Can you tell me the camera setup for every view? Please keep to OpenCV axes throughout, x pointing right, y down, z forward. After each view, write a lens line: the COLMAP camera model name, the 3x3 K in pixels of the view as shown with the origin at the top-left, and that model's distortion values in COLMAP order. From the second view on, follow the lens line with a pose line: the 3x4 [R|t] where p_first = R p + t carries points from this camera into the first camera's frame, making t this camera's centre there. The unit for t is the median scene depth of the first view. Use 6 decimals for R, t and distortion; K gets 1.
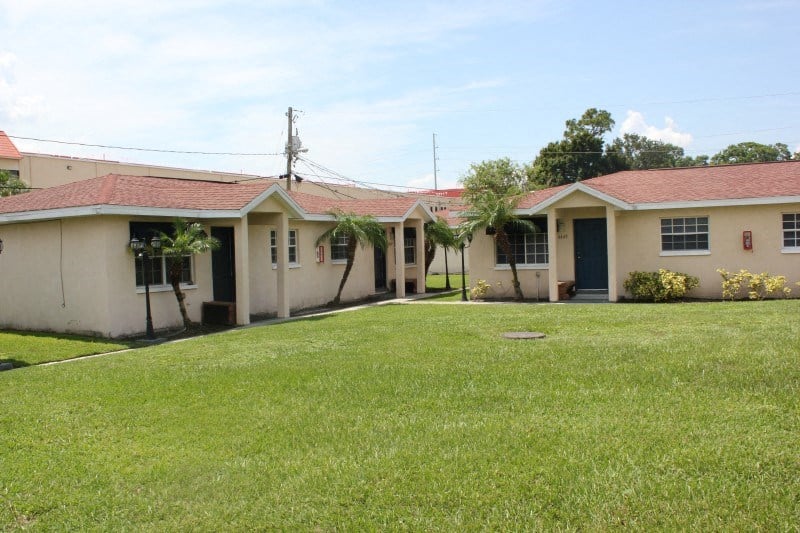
lens RADIAL K [[735.0, 0, 400.0], [0, 735.0, 266.5], [0, 0, 1]] dist [-0.129230, 0.110064]
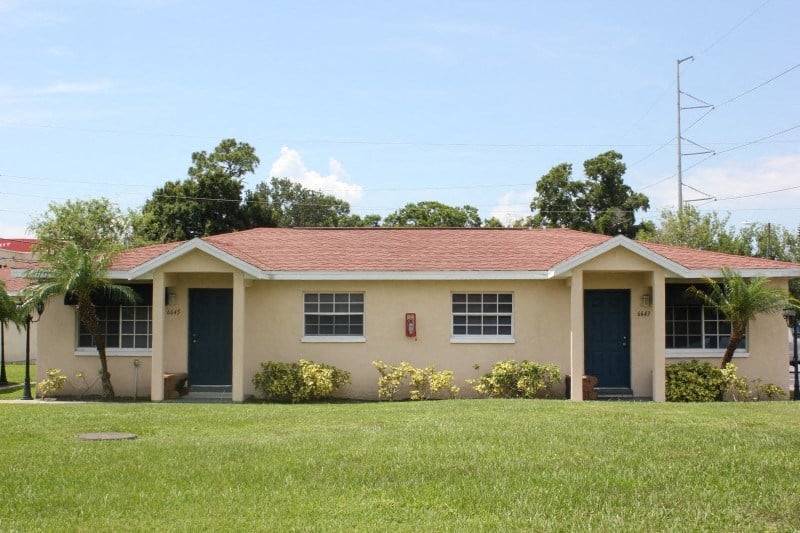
lens RADIAL K [[1062.8, 0, 400.0], [0, 1062.8, 266.5], [0, 0, 1]] dist [-0.077671, 0.092598]
pose [[0.911651, 0.057462, 0.406928, -0.002612], [-0.021046, 0.995405, -0.093411, 0.007820], [-0.410426, 0.076595, 0.908671, -0.051206]]
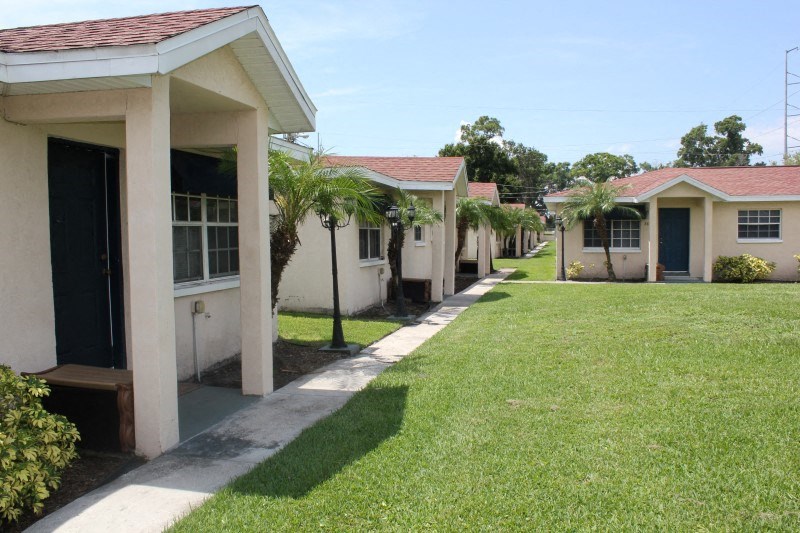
lens RADIAL K [[649.1, 0, 400.0], [0, 649.1, 266.5], [0, 0, 1]] dist [-0.058975, 0.004387]
pose [[0.973839, 0.014547, 0.226773, -0.362755], [-0.018944, 0.999672, 0.017223, 0.014542], [-0.226448, -0.021068, 0.973795, 0.135131]]
